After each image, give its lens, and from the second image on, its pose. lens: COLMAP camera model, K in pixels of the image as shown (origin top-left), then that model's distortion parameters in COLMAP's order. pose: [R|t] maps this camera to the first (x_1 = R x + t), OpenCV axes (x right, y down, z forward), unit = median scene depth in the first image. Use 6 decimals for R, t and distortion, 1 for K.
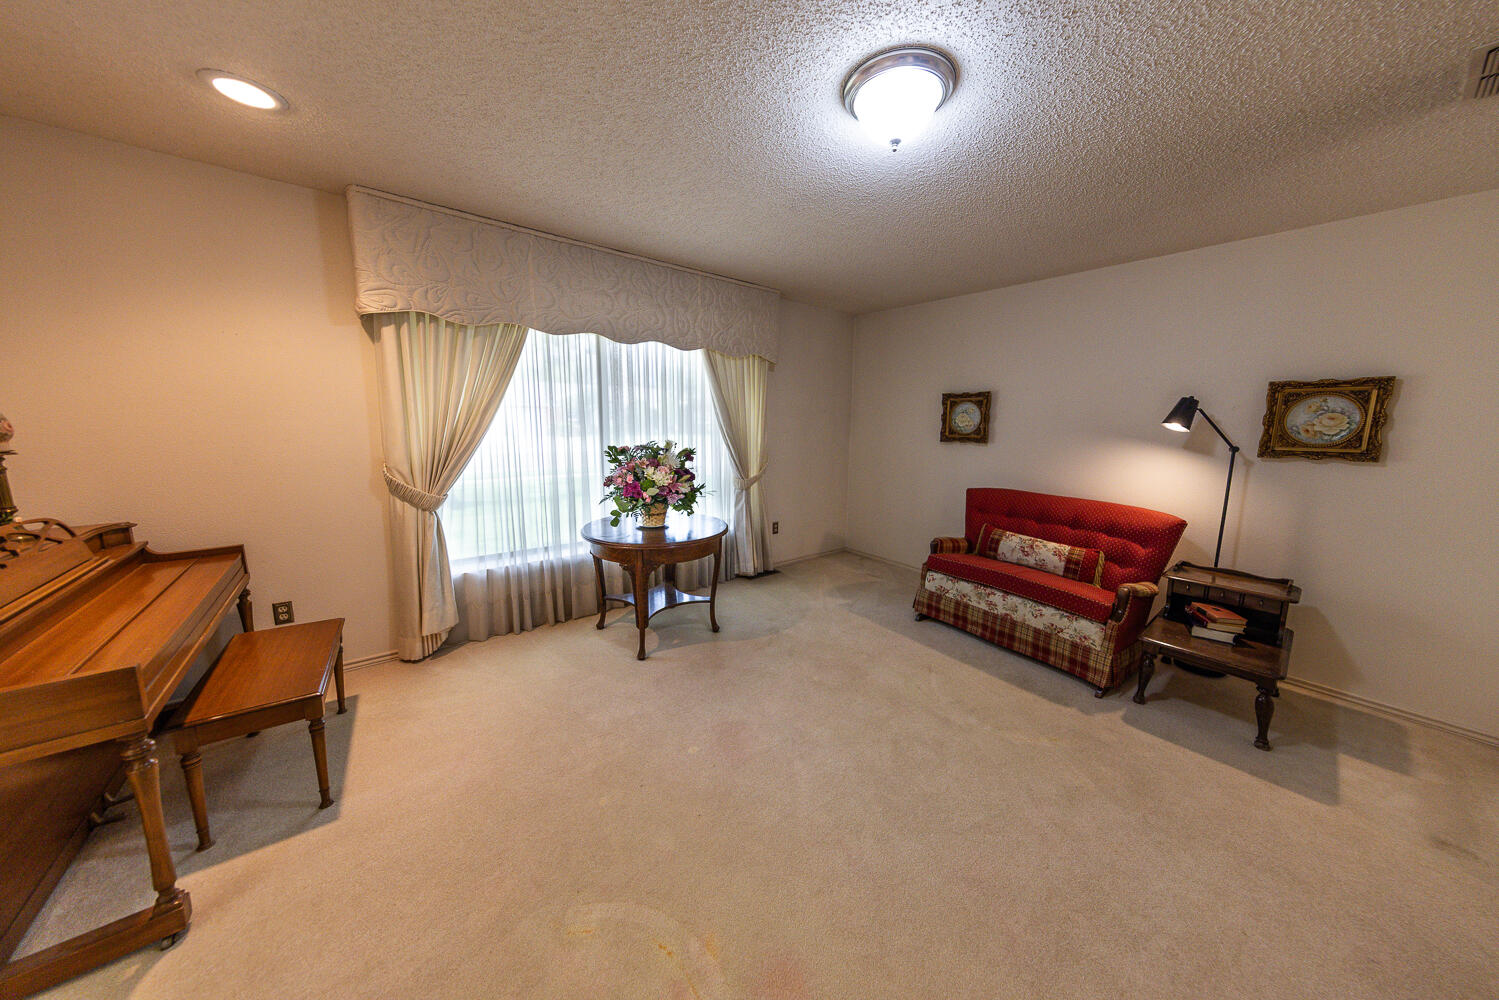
lens RADIAL K [[486.4, 0, 752.3], [0, 486.4, 482.3], [0, 0, 1]] dist [0.010743, -0.000041]
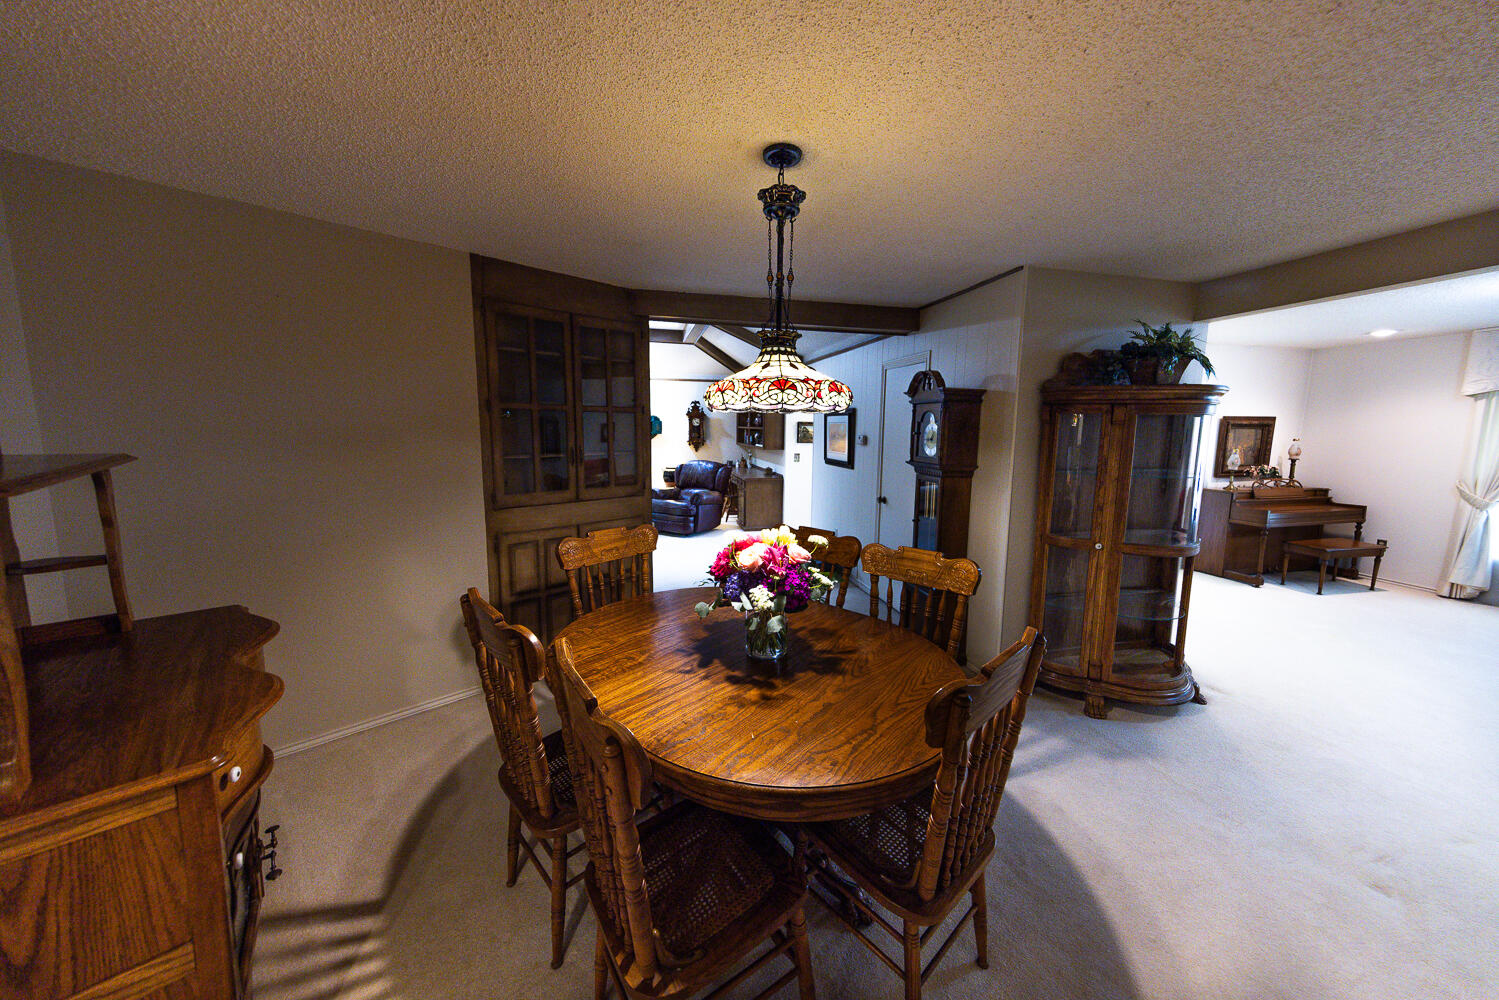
lens RADIAL K [[496.9, 0, 747.8], [0, 496.9, 494.4], [0, 0, 1]] dist [0.000123, 0.000035]
pose [[-0.438006, 0.101343, -0.893241, 1.681345], [-0.129956, 0.976050, 0.174463, 0.034946], [0.889529, 0.192498, -0.414346, -0.443934]]
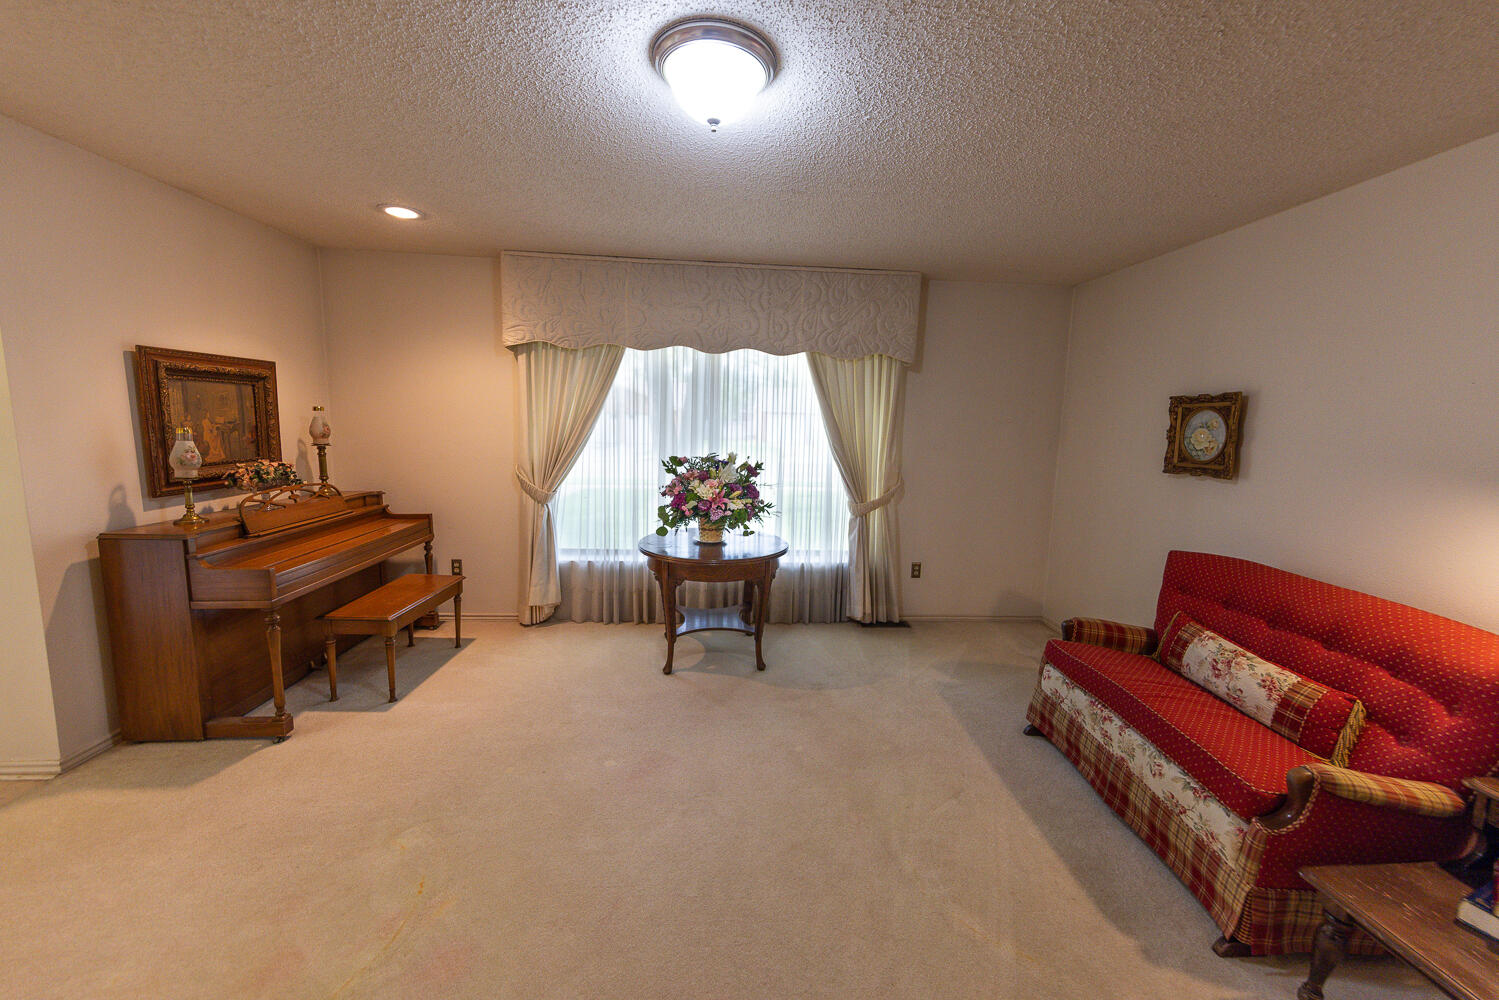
lens RADIAL K [[574.0, 0, 753.5], [0, 574.0, 481.3], [0, 0, 1]] dist [0.012789, -0.000256]
pose [[0.814612, 0.066309, -0.576203, 0.515552], [-0.087949, 0.996078, -0.009710, -0.025074], [0.573299, 0.058587, 0.817249, 0.120995]]
